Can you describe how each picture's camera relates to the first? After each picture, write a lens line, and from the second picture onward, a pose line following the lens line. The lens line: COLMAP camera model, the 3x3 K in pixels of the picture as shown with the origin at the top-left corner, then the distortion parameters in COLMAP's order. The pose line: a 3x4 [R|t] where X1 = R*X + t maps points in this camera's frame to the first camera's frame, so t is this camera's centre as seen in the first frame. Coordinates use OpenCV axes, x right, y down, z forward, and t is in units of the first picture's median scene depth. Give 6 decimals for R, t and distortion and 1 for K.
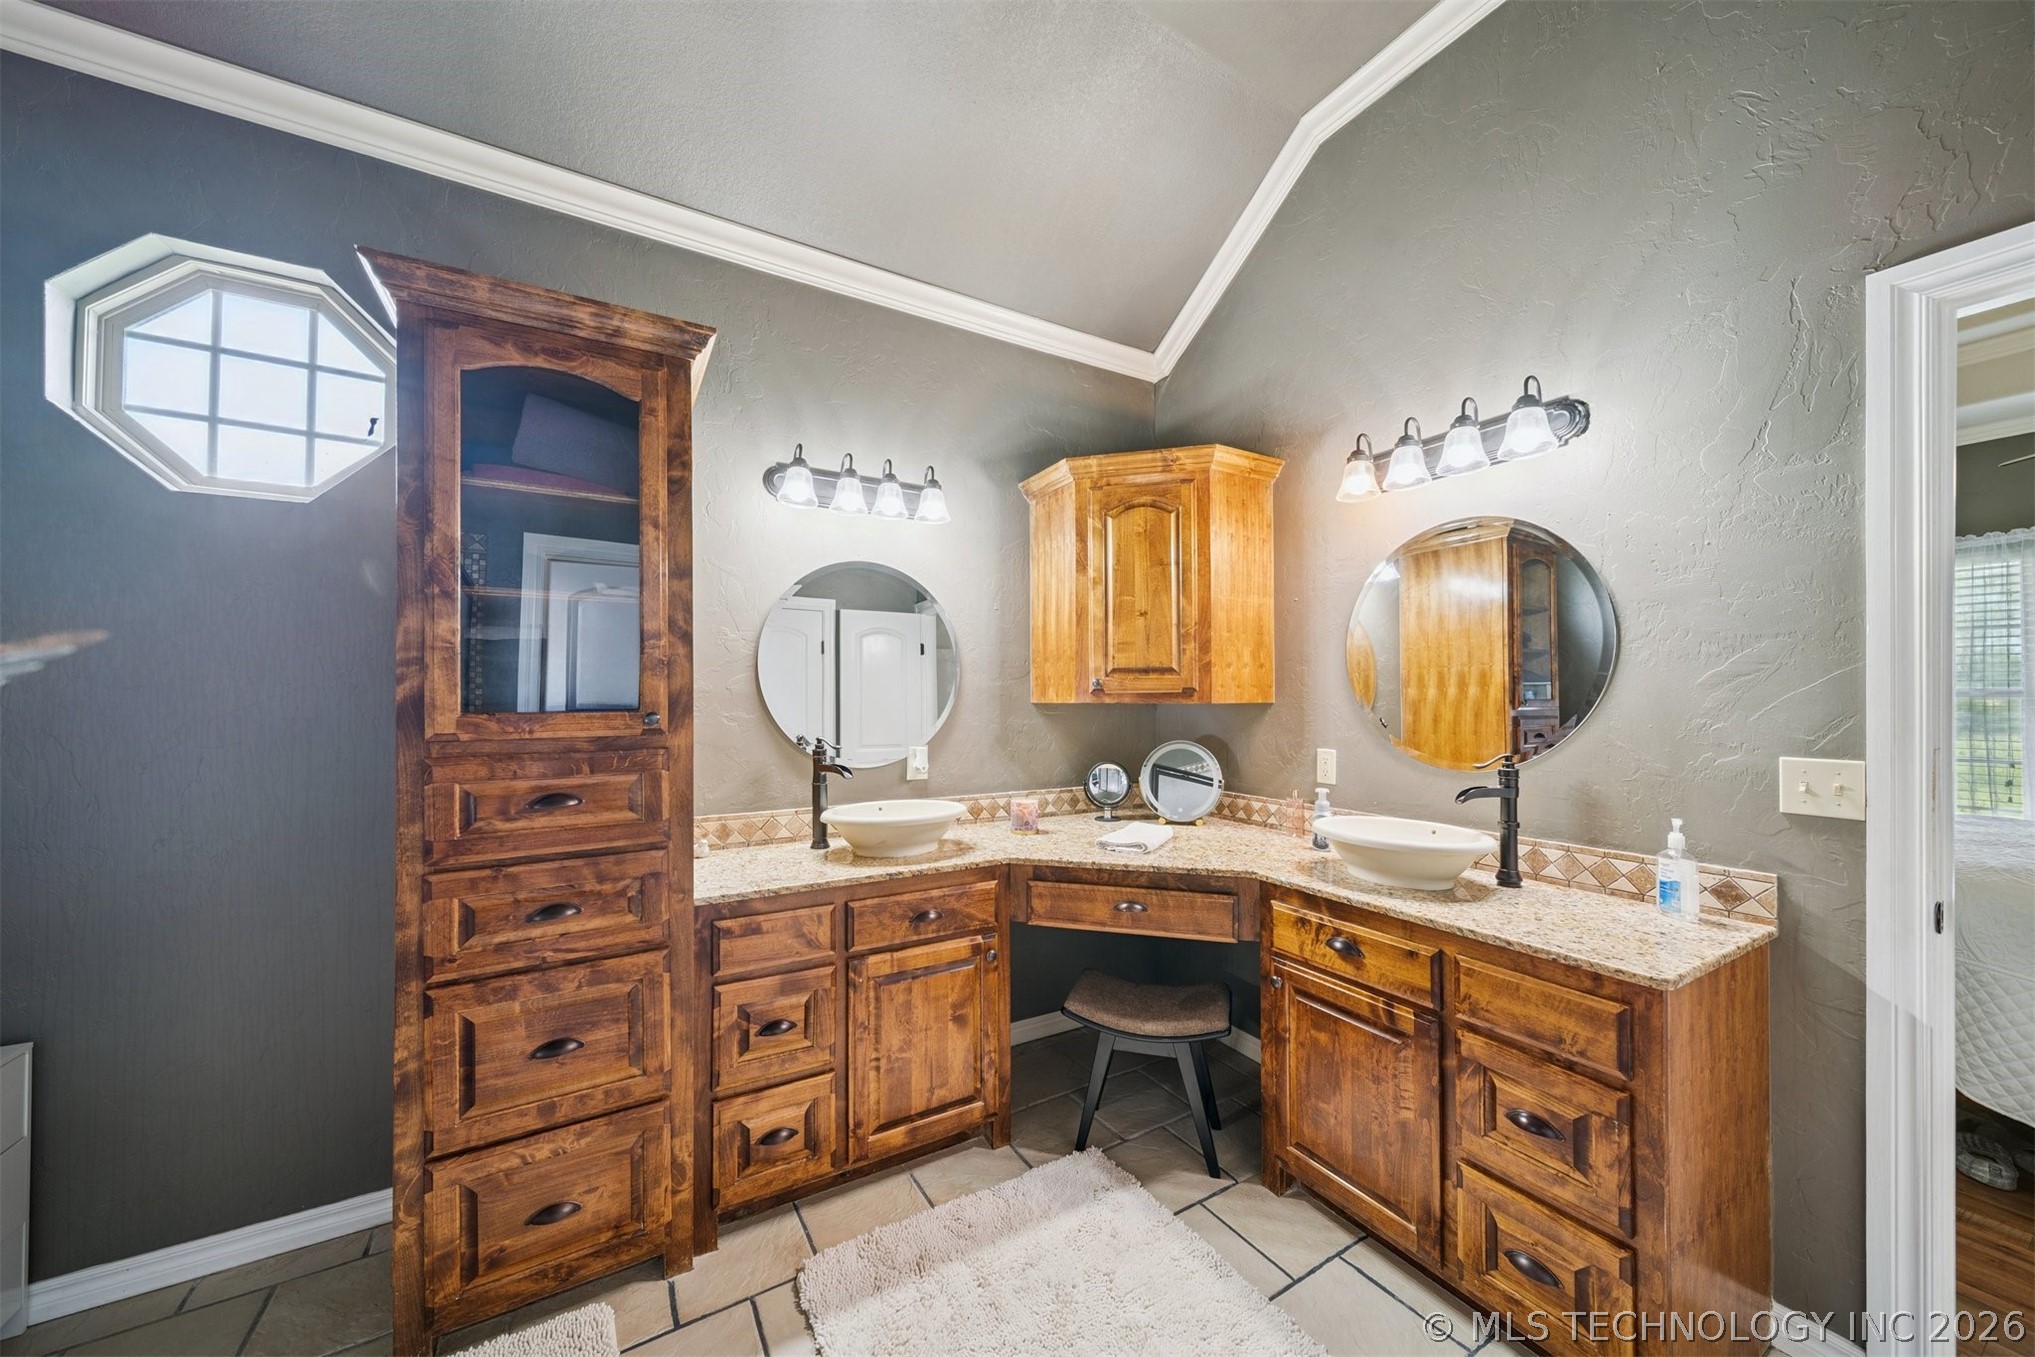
lens RADIAL K [[712.8, 0, 1021.0], [0, 712.8, 685.1], [0, 0, 1]] dist [0.001165, -0.001511]
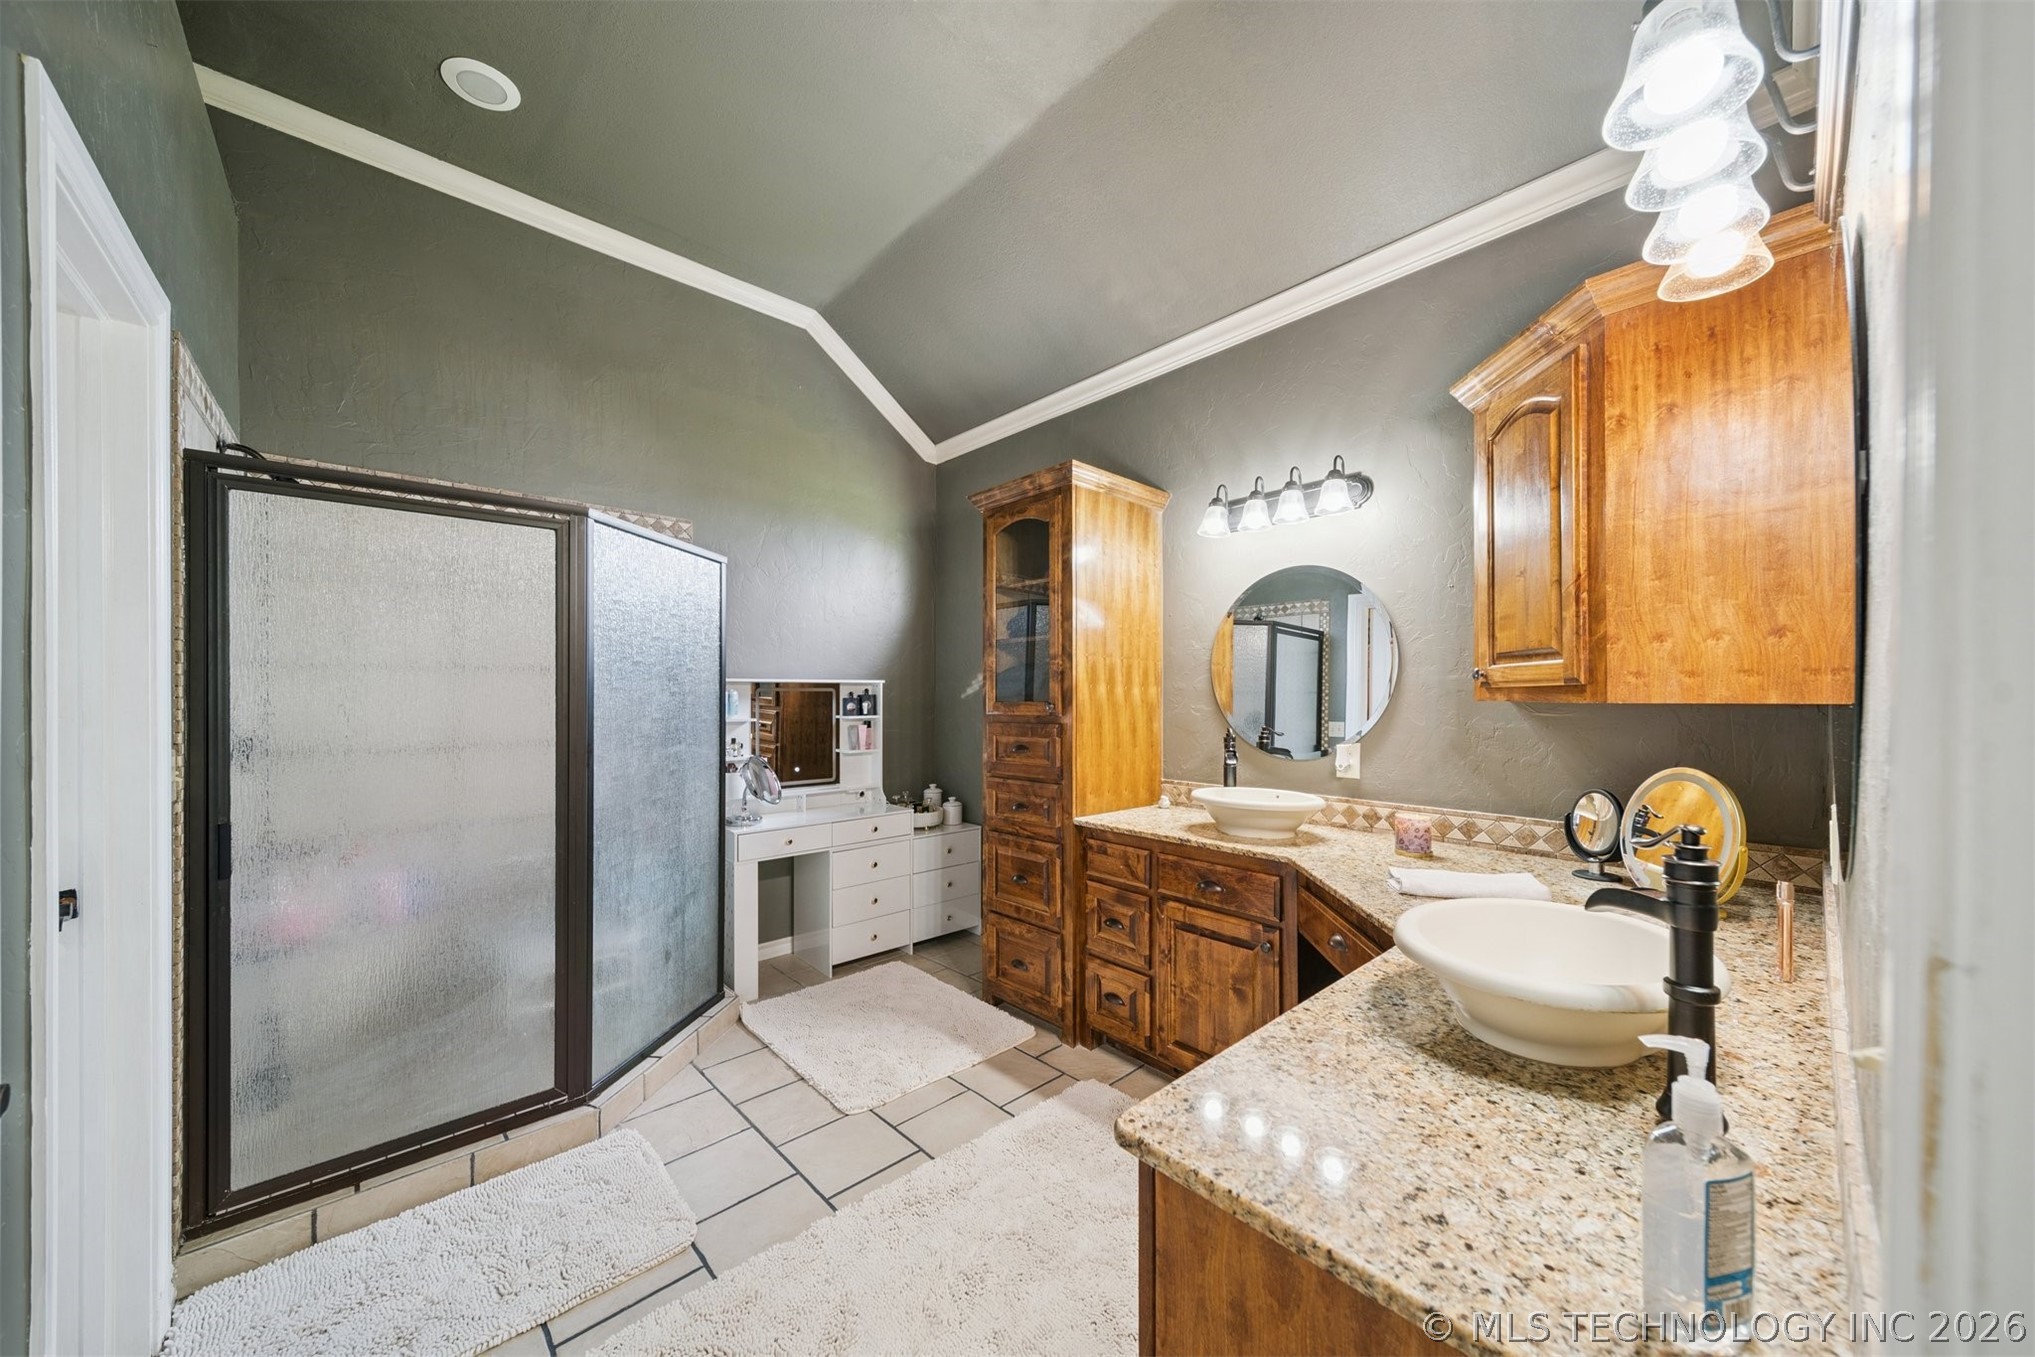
lens RADIAL K [[712.8, 0, 1021.0], [0, 712.8, 685.1], [0, 0, 1]] dist [0.001165, -0.001511]
pose [[0.206943, -0.011416, -0.978286, 1.003896], [0.017864, 0.999809, -0.007888, 0.007685], [0.978190, -0.015844, 0.207107, 0.513315]]
